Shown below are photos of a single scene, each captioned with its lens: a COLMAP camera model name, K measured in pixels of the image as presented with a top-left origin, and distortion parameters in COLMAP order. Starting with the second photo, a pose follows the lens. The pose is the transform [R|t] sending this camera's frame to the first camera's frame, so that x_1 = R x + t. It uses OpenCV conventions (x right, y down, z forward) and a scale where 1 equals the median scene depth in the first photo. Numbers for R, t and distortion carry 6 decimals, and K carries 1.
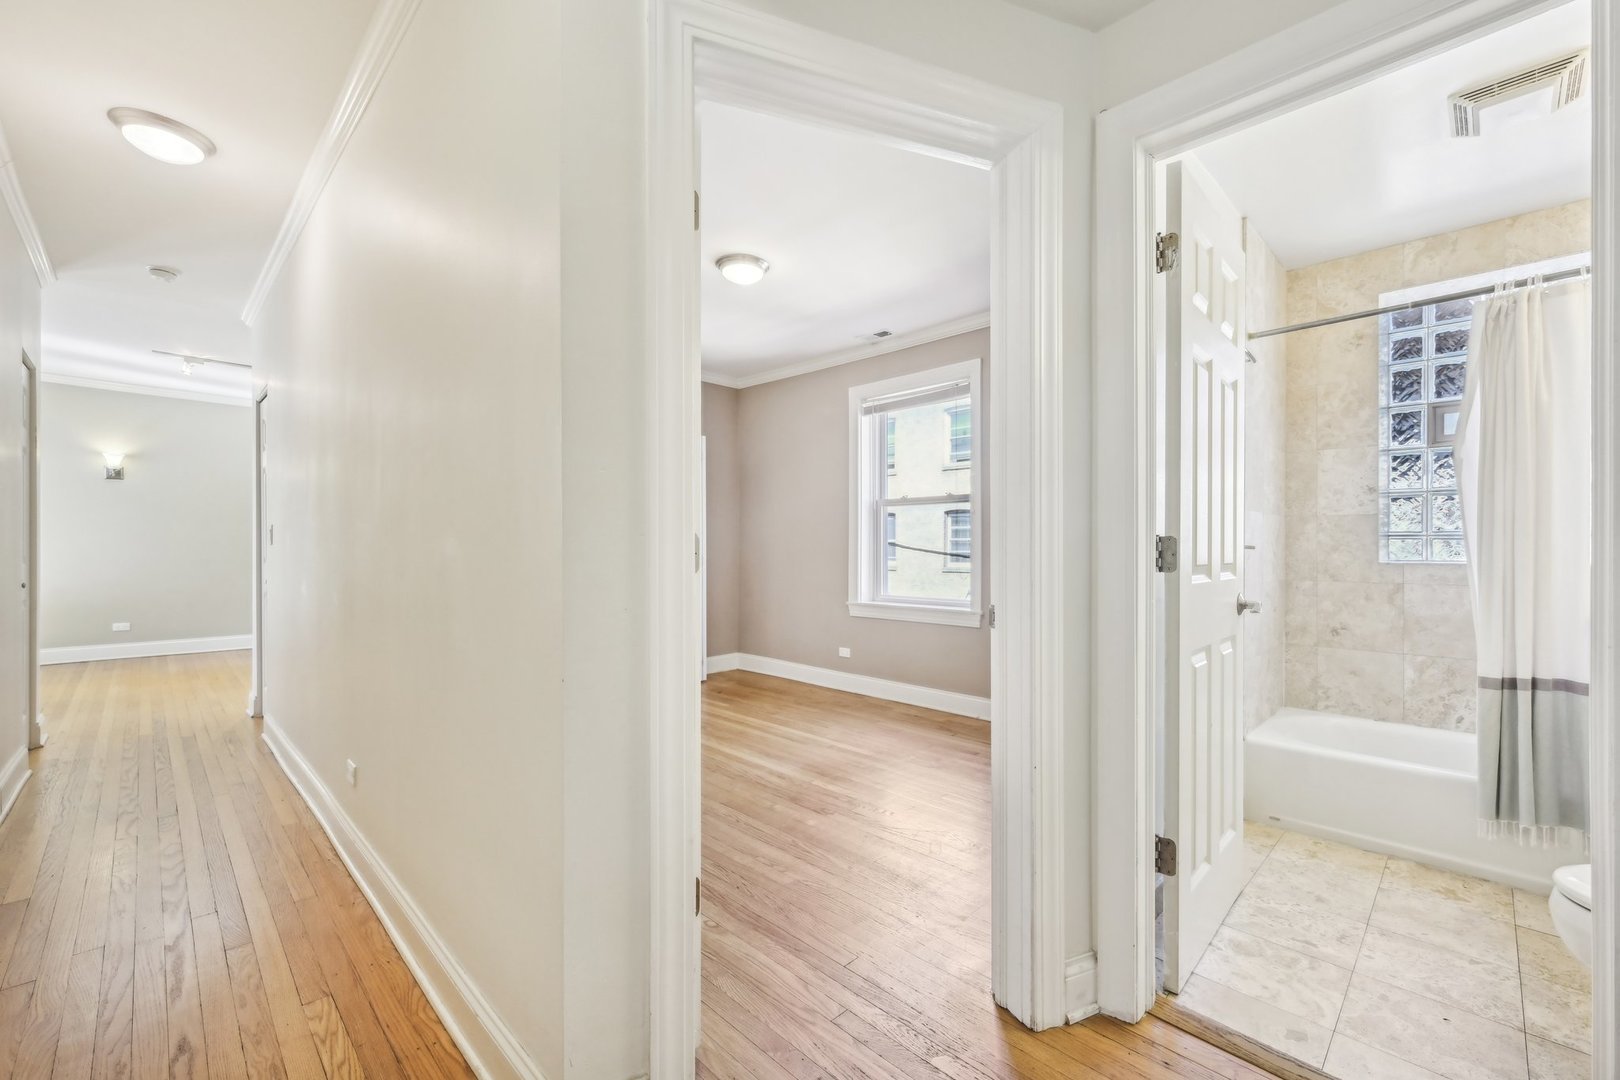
lens RADIAL K [[656.5, 0, 824.3], [0, 656.5, 546.4], [0, 0, 1]] dist [-0.001270, -0.000106]
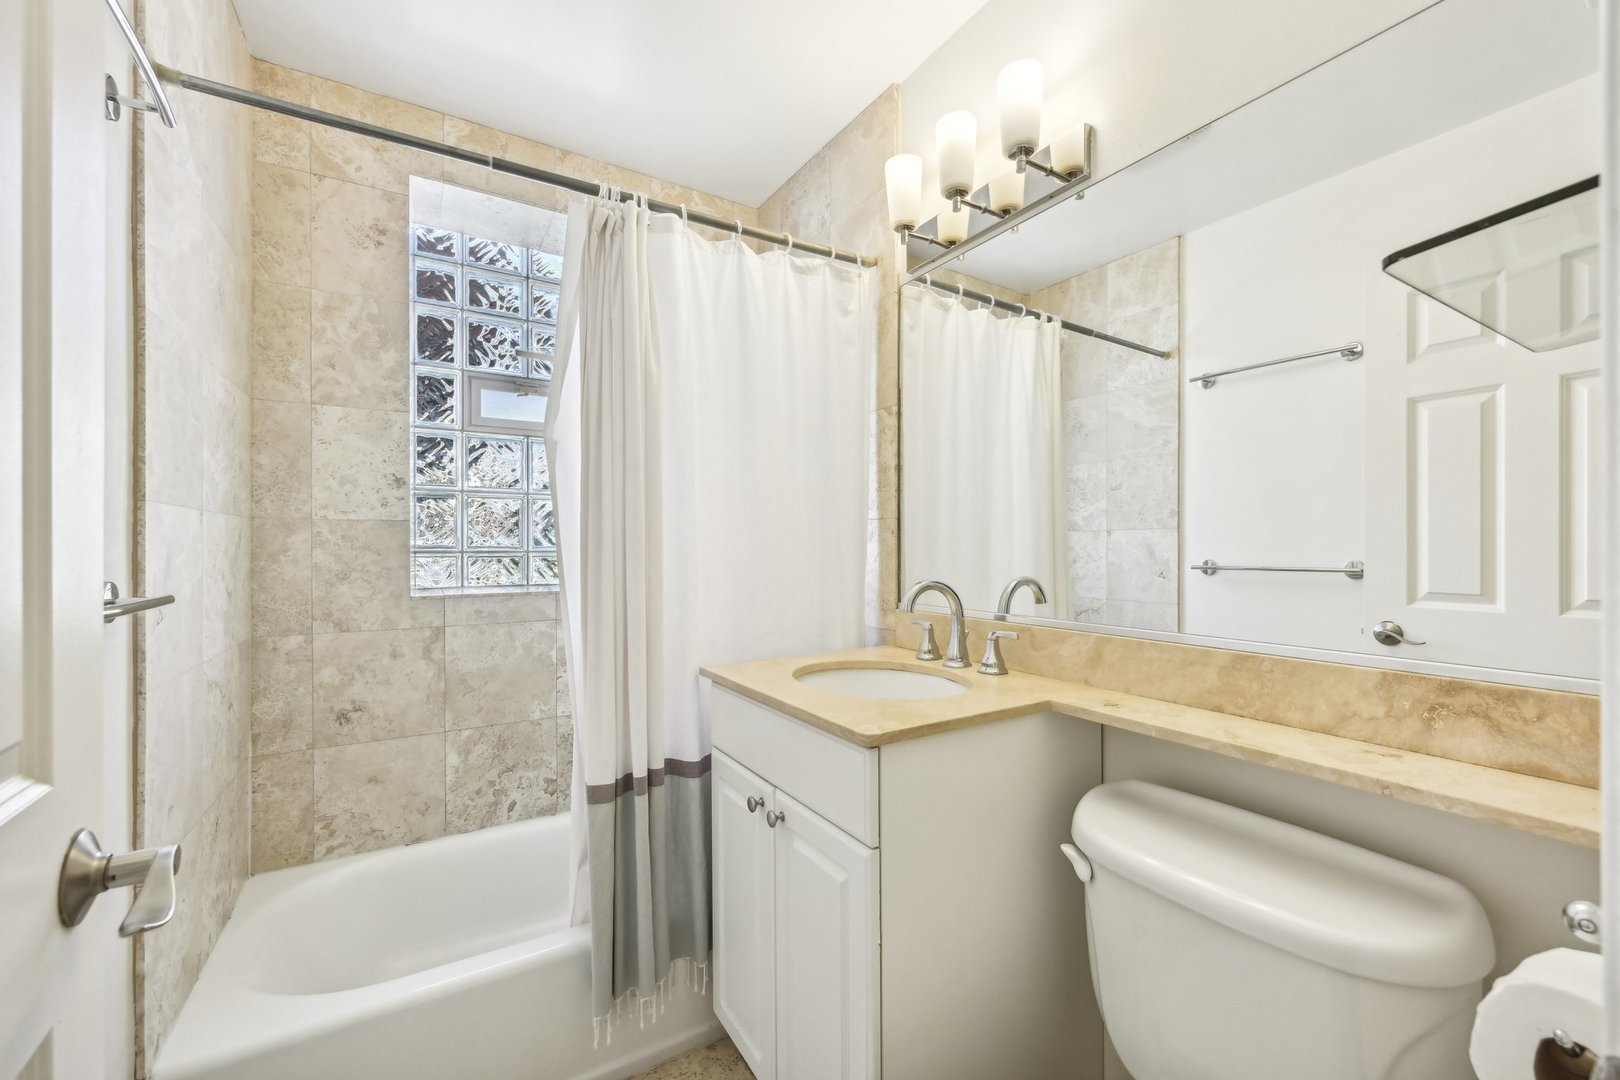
lens RADIAL K [[656.5, 0, 824.3], [0, 656.5, 546.4], [0, 0, 1]] dist [-0.001270, -0.000106]
pose [[0.228472, -0.003381, 0.973545, 0.313525], [0.002929, 0.999992, 0.002785, -0.024560], [-0.973546, 0.002215, 0.228480, 0.457438]]
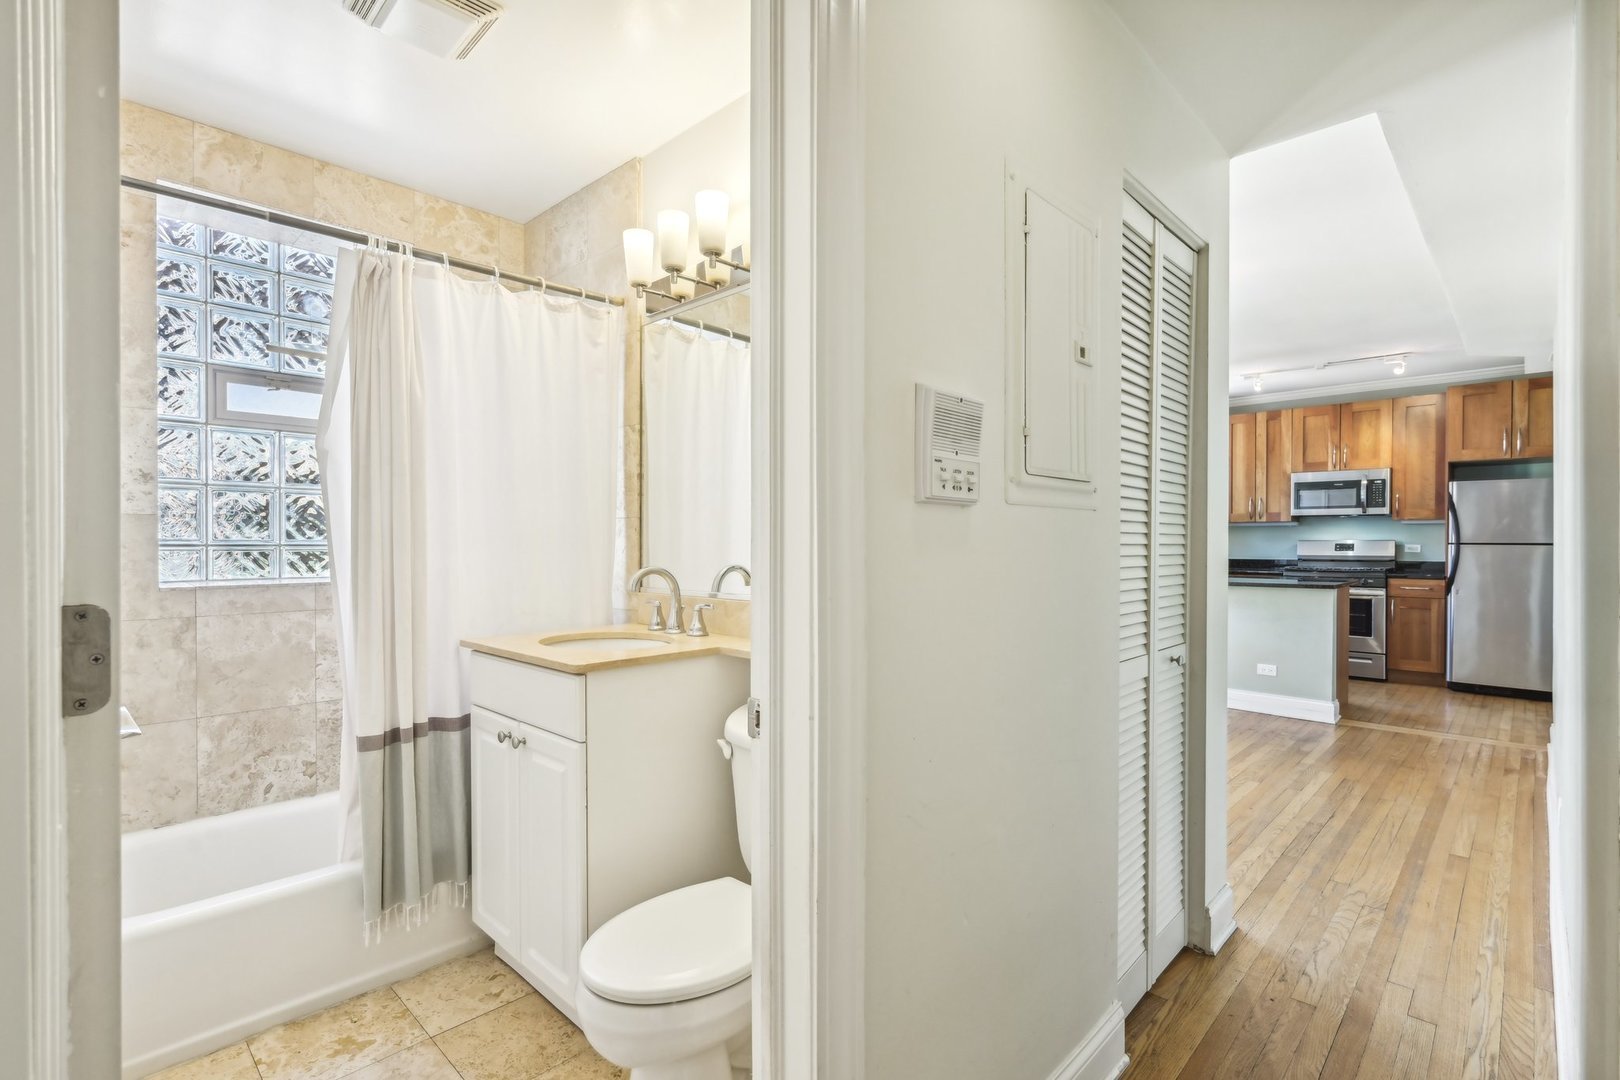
lens RADIAL K [[754.9, 0, 823.2], [0, 754.9, 547.1], [0, 0, 1]] dist [0.001335, -0.000272]
pose [[-0.011249, -0.009996, 0.999887, 0.078997], [-0.000462, 0.999950, 0.009991, -0.024259], [-0.999937, -0.000350, -0.011254, 0.337331]]
